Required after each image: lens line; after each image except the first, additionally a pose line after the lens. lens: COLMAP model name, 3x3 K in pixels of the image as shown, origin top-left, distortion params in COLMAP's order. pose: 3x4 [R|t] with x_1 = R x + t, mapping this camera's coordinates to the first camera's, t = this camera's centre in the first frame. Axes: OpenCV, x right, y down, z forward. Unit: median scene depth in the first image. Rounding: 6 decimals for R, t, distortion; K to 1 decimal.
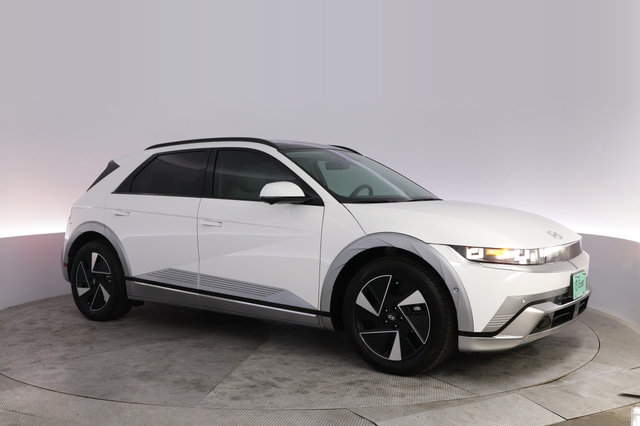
lens RADIAL K [[543.4, 0, 320.0], [0, 543.4, 213.0], [0, 0, 1]] dist [-0.081444, -0.002075]
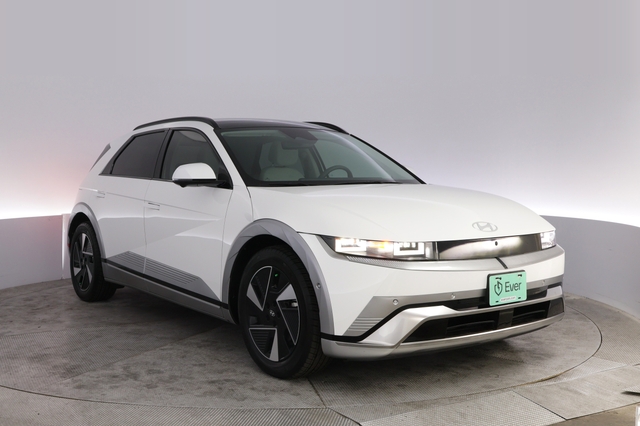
lens RADIAL K [[543.4, 0, 320.0], [0, 543.4, 213.0], [0, 0, 1]] dist [-0.081444, -0.002075]
pose [[0.994592, 0.010506, -0.103331, 0.266196], [-0.006982, 0.999383, 0.034409, -0.005226], [0.103629, -0.033502, 0.994052, 0.100114]]
